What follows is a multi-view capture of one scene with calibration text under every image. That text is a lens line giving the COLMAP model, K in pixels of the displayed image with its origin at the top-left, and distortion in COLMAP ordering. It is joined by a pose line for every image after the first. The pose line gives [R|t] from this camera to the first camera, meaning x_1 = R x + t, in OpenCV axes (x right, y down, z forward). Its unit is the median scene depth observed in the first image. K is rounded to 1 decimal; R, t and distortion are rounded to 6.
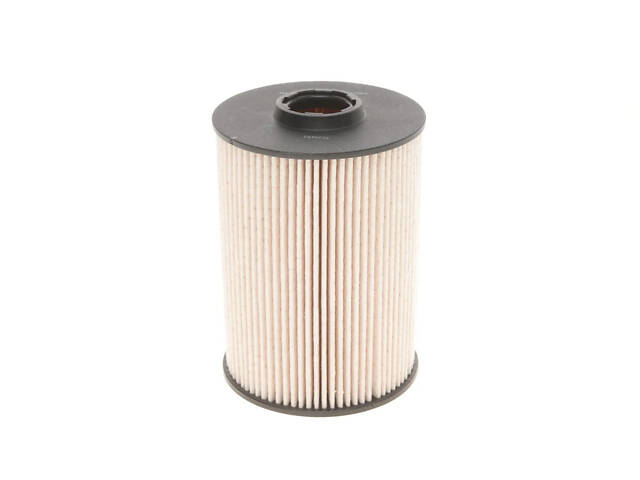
lens RADIAL K [[1441.9, 0, 320.0], [0, 1441.9, 240.0], [0, 0, 1]] dist [-0.028673, 0.009198]
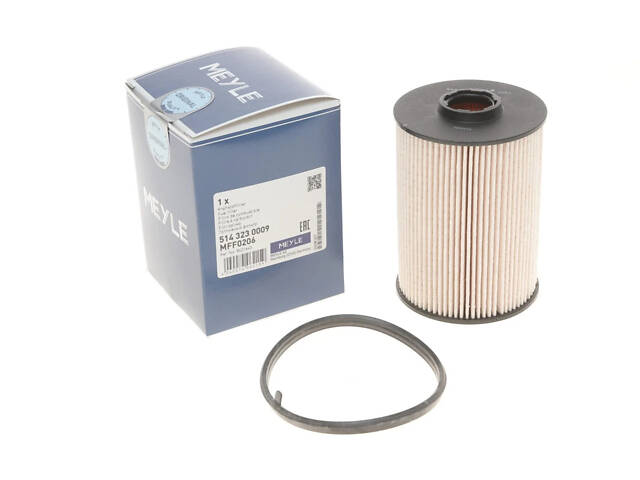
lens RADIAL K [[1441.9, 0, 320.0], [0, 1441.9, 240.0], [0, 0, 1]] dist [-0.028673, 0.009198]
pose [[0.982301, 0.075748, -0.171308, 0.105388], [-0.064135, 0.995315, 0.072345, -0.052644], [0.175985, -0.060078, 0.982558, -0.406146]]
